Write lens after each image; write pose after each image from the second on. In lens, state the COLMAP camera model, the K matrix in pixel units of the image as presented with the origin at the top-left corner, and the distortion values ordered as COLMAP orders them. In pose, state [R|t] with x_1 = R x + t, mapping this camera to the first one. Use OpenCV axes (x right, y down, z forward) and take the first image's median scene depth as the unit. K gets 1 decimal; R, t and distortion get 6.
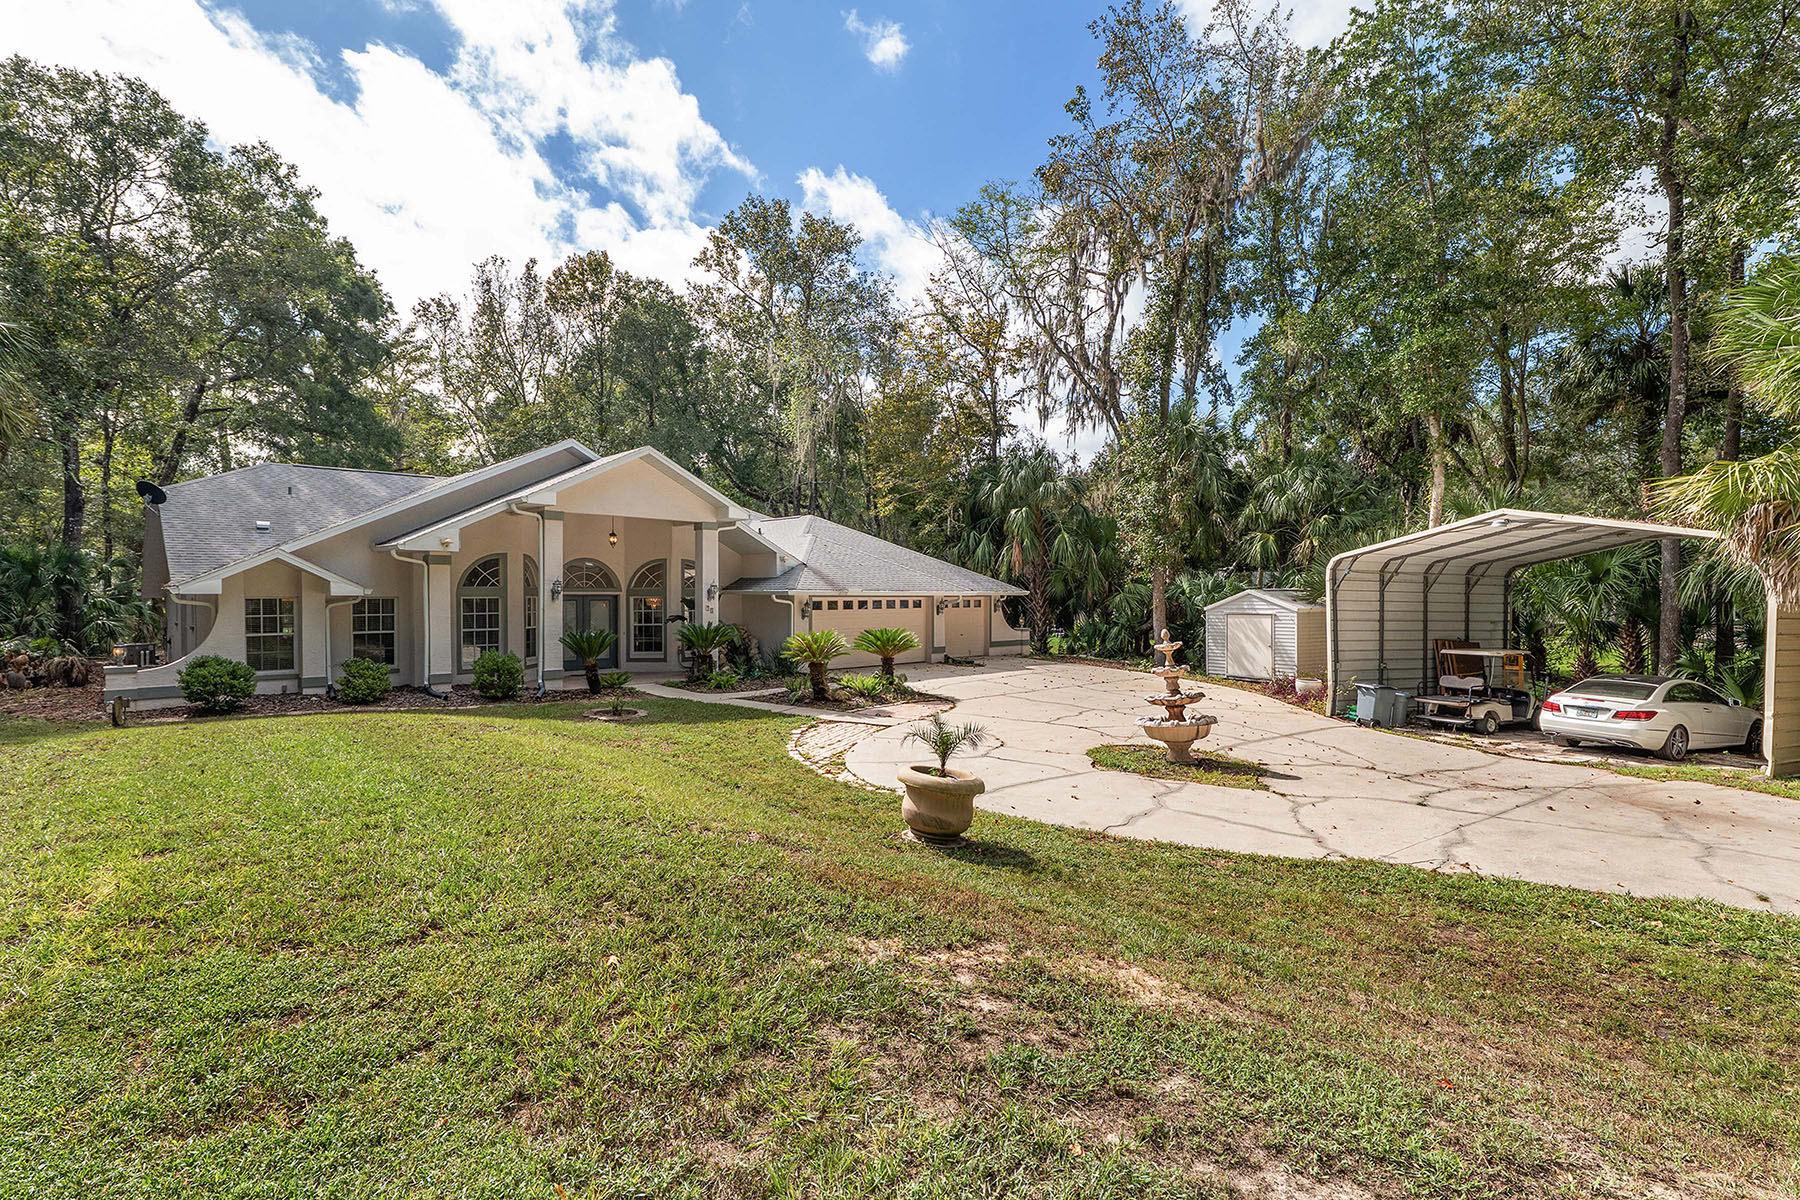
lens RADIAL K [[811.4, 0, 900.0], [0, 811.4, 600.0], [0, 0, 1]] dist [0.002308, 0.000728]
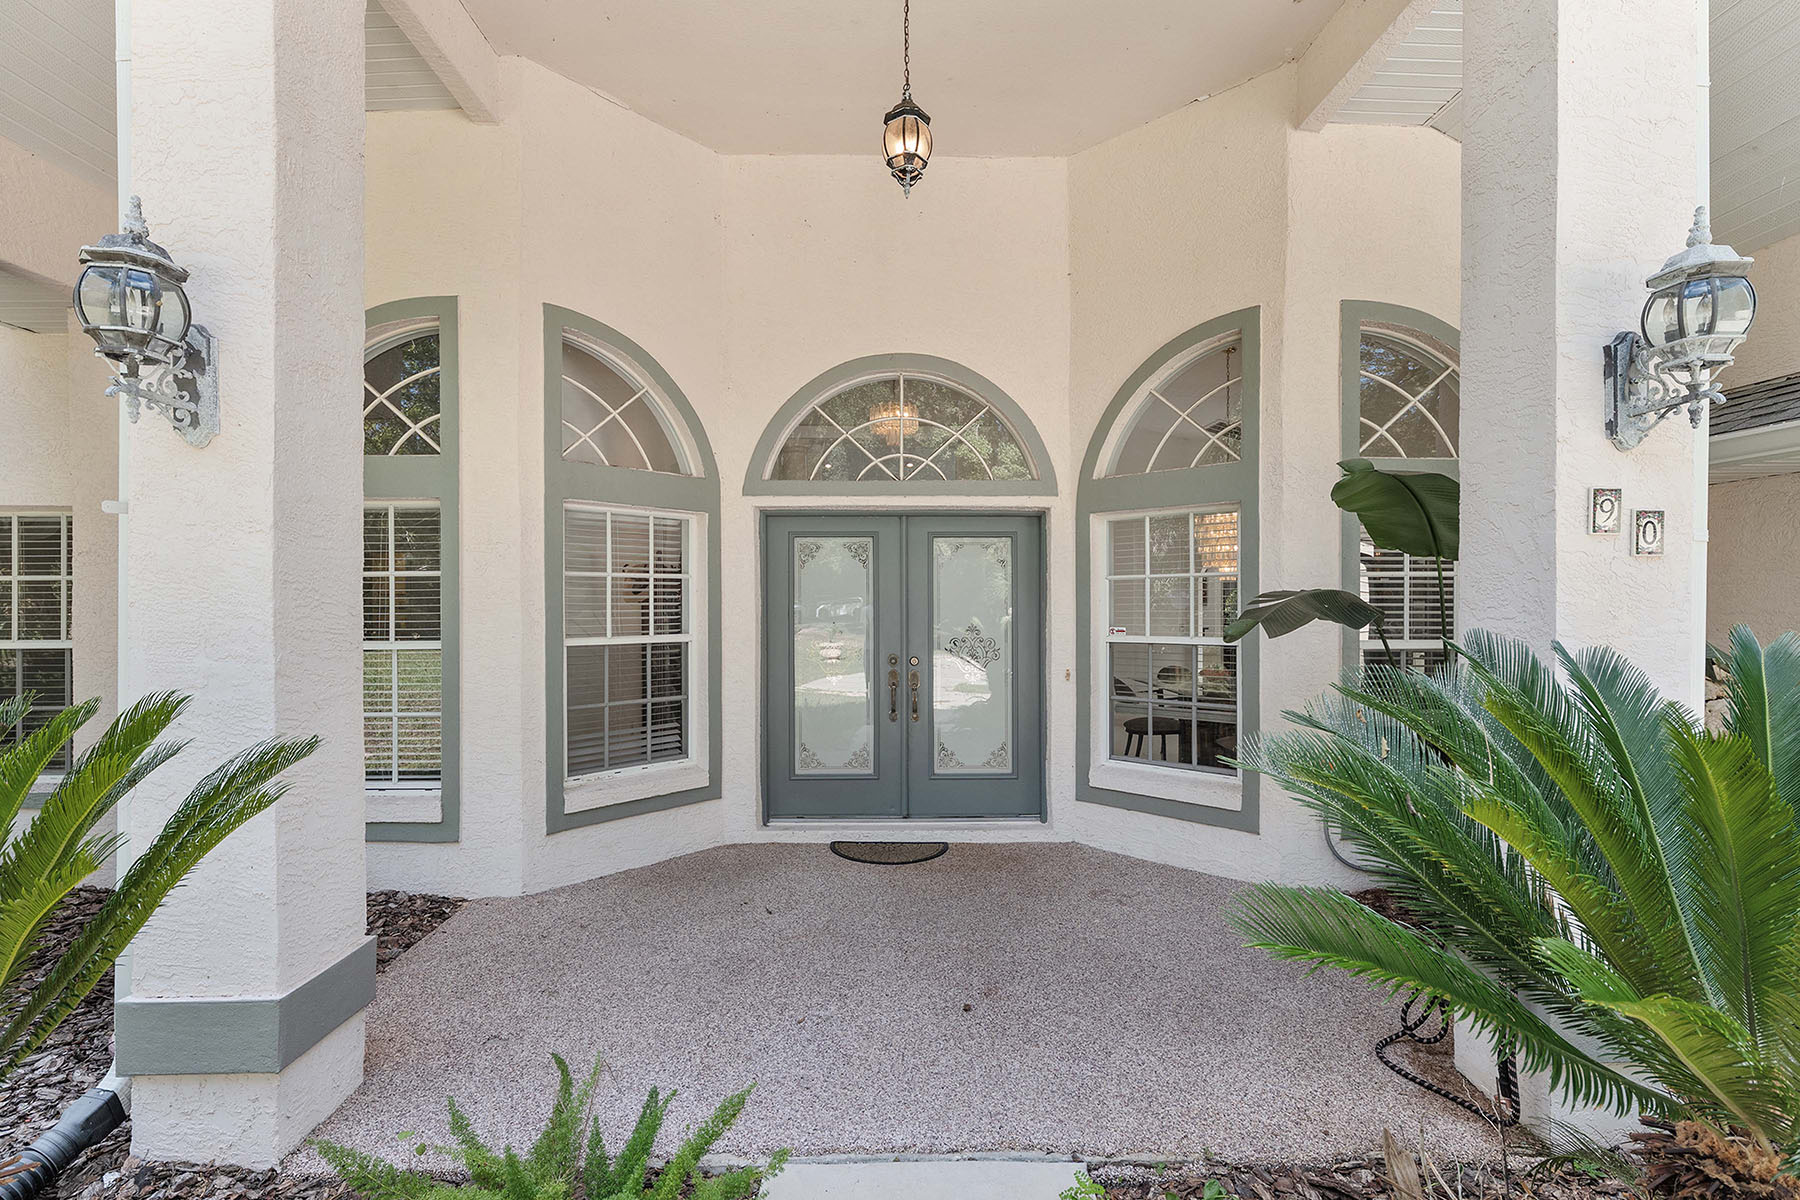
lens RADIAL K [[811.4, 0, 900.0], [0, 811.4, 600.0], [0, 0, 1]] dist [0.002308, 0.000728]
pose [[0.739858, -0.004044, -0.672751, -0.189273], [-0.000846, 0.999976, -0.006942, 0.018435], [0.672763, 0.005705, 0.739836, 0.687052]]
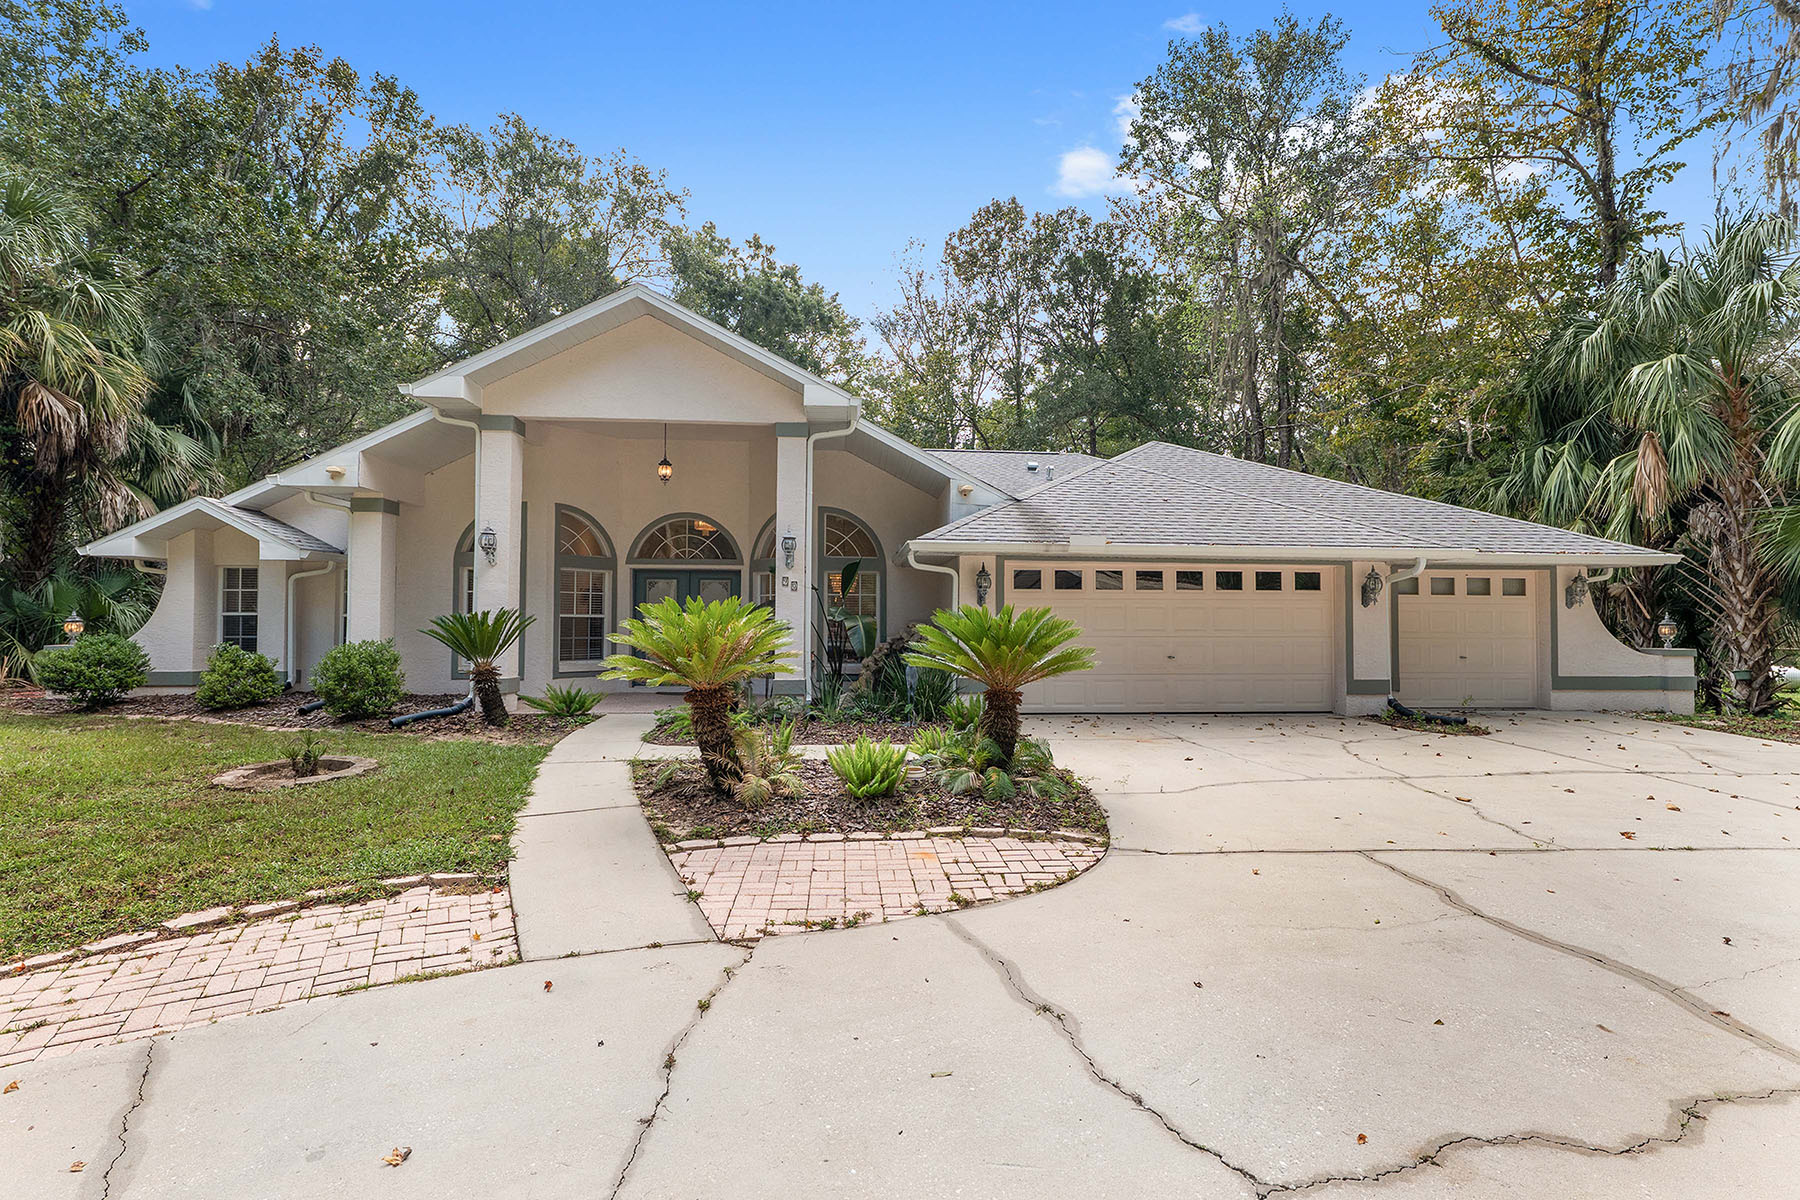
lens RADIAL K [[811.4, 0, 900.0], [0, 811.4, 600.0], [0, 0, 1]] dist [0.002308, 0.000728]
pose [[0.770326, -0.014663, -0.637482, 0.132025], [-0.008627, 0.999404, -0.033412, 0.031807], [0.637592, 0.031238, 0.769741, 0.510065]]
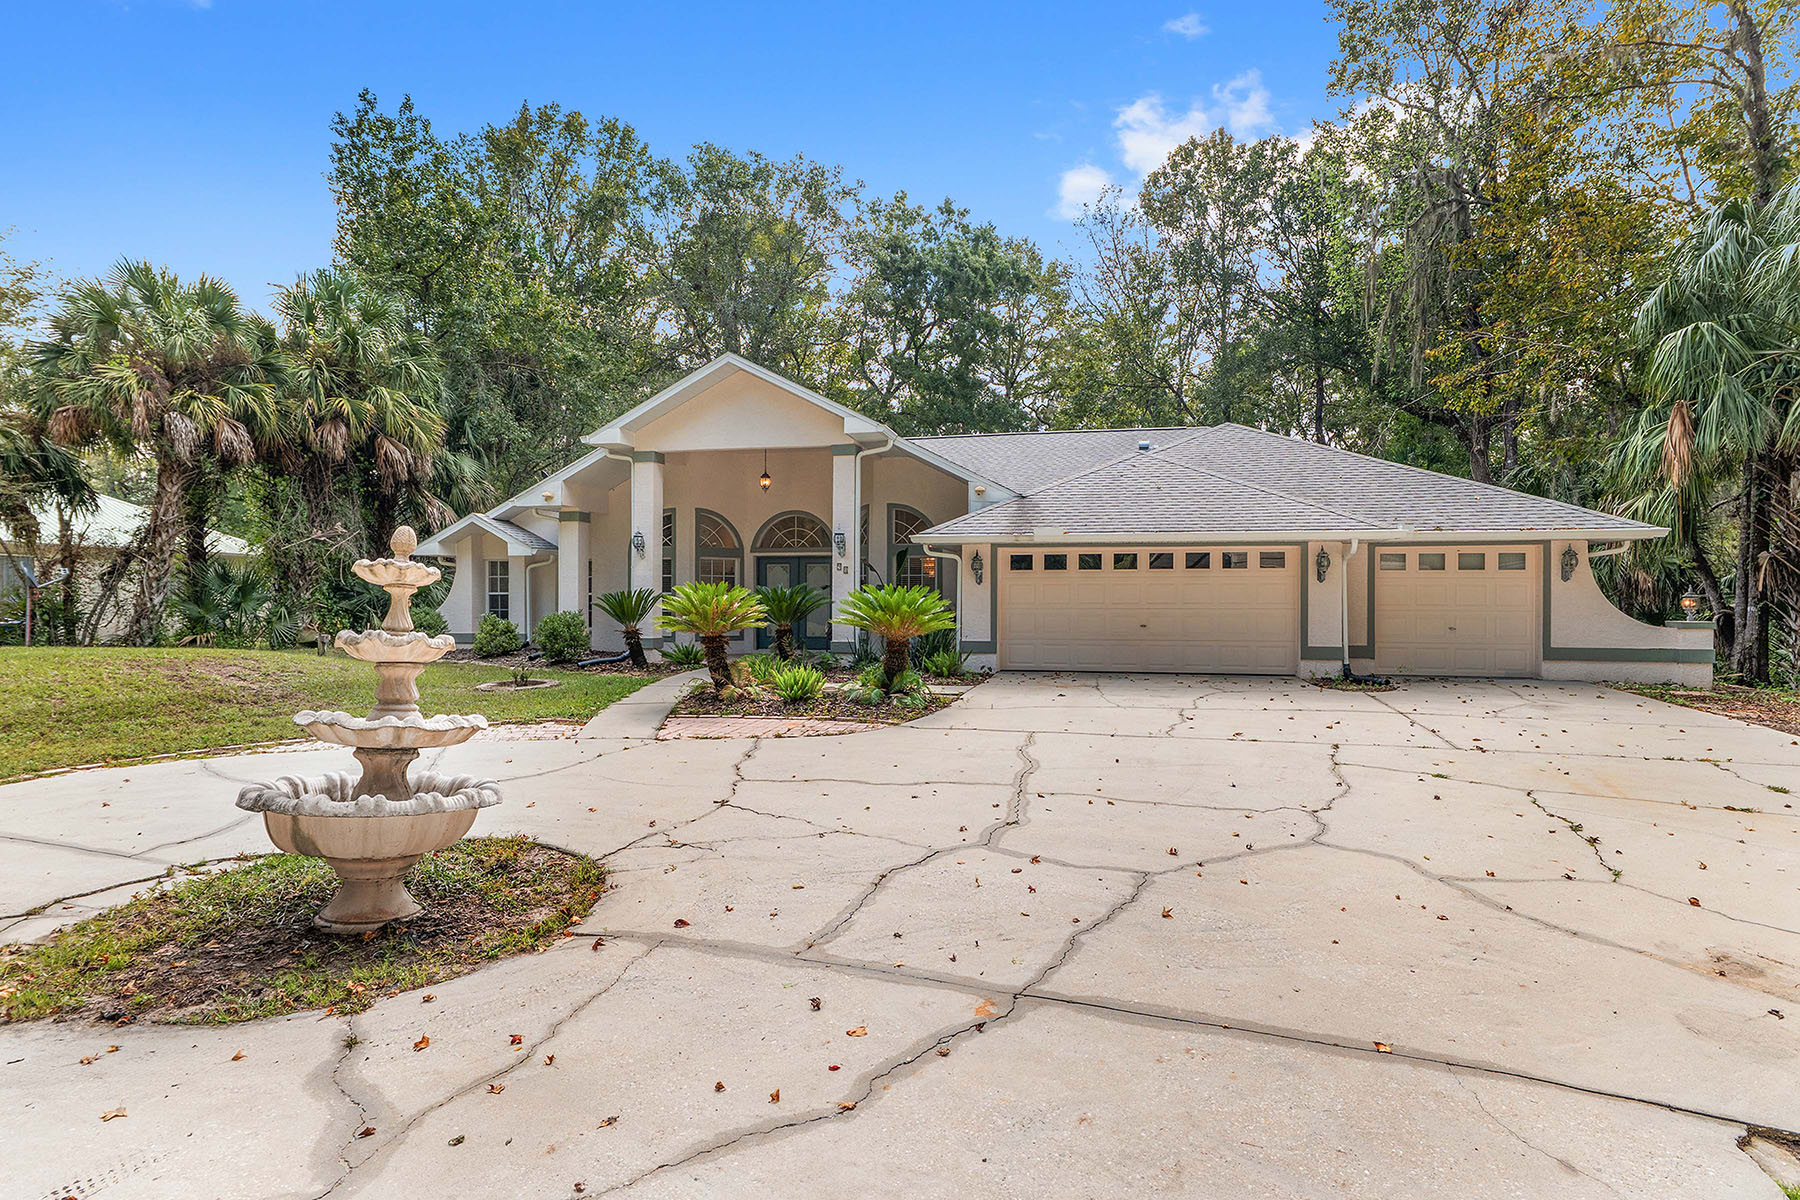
lens RADIAL K [[952.9, 0, 900.0], [0, 952.9, 600.0], [0, 0, 1]] dist [-0.001750, -0.000635]
pose [[0.543620, 0.000123, -0.839332, 0.391487], [-0.007476, 0.999961, -0.004696, 0.034141], [0.839298, 0.008828, 0.543599, 0.477881]]
